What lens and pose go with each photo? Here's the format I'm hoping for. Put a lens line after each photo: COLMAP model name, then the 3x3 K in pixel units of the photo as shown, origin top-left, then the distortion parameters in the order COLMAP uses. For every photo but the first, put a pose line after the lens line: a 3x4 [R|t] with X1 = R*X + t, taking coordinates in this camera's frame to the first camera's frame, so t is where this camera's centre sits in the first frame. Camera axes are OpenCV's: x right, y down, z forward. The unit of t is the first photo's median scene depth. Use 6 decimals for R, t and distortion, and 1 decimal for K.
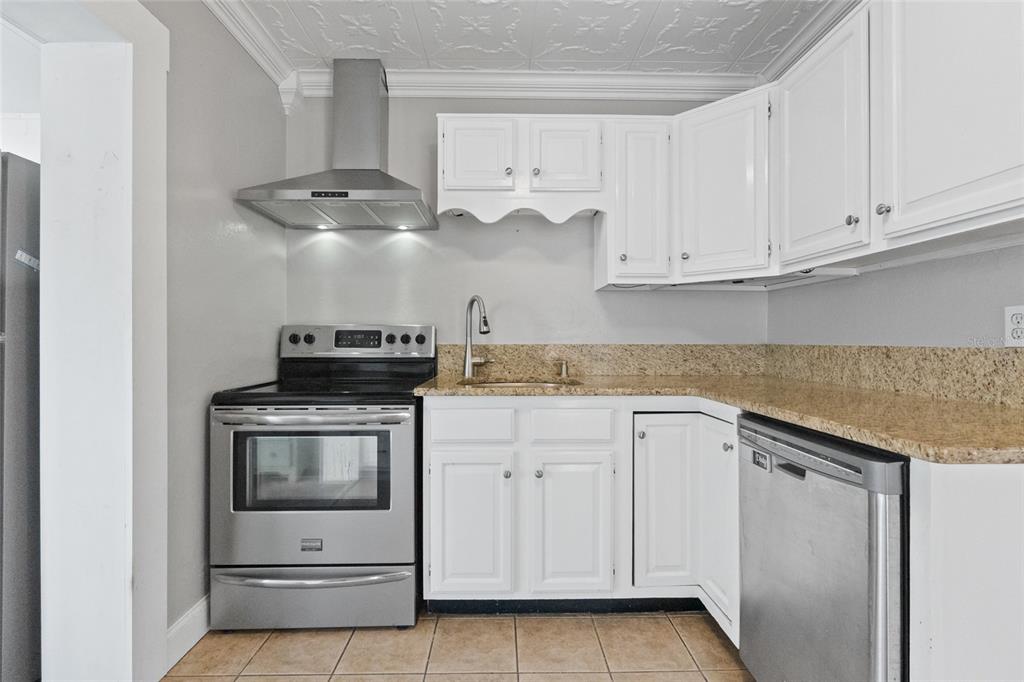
lens RADIAL K [[484.3, 0, 510.2], [0, 484.3, 337.1], [0, 0, 1]] dist [-0.005310, -0.000679]
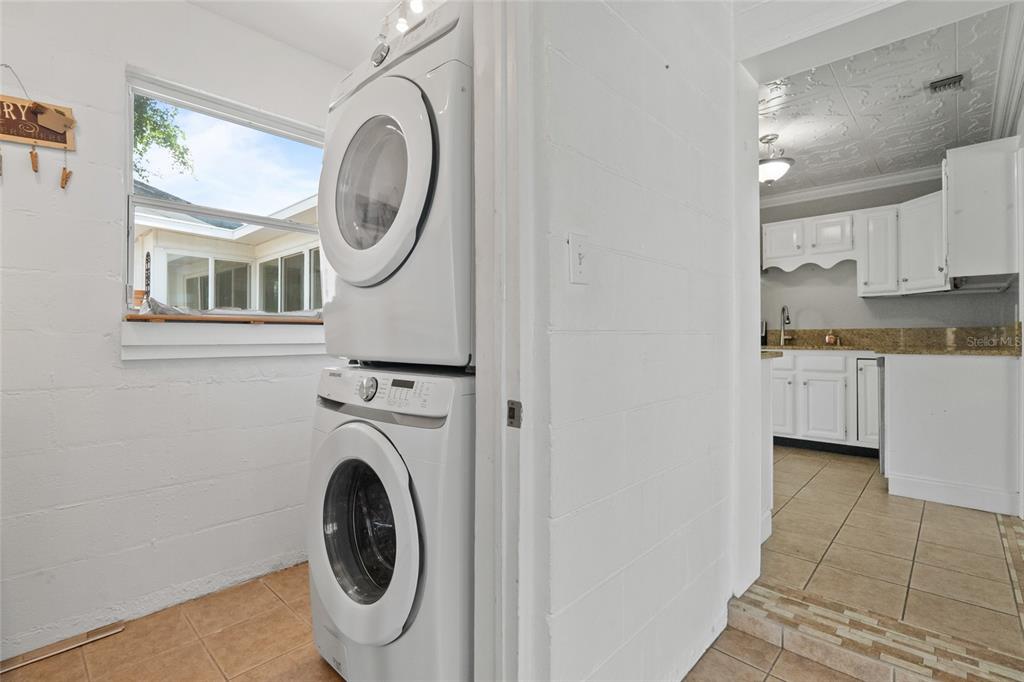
lens RADIAL K [[484.3, 0, 510.2], [0, 484.3, 337.1], [0, 0, 1]] dist [-0.005310, -0.000679]
pose [[0.723497, -0.003361, -0.690319, 0.526914], [0.004000, 0.999992, -0.000677, 0.046999], [0.690315, -0.002272, 0.723505, -1.363873]]
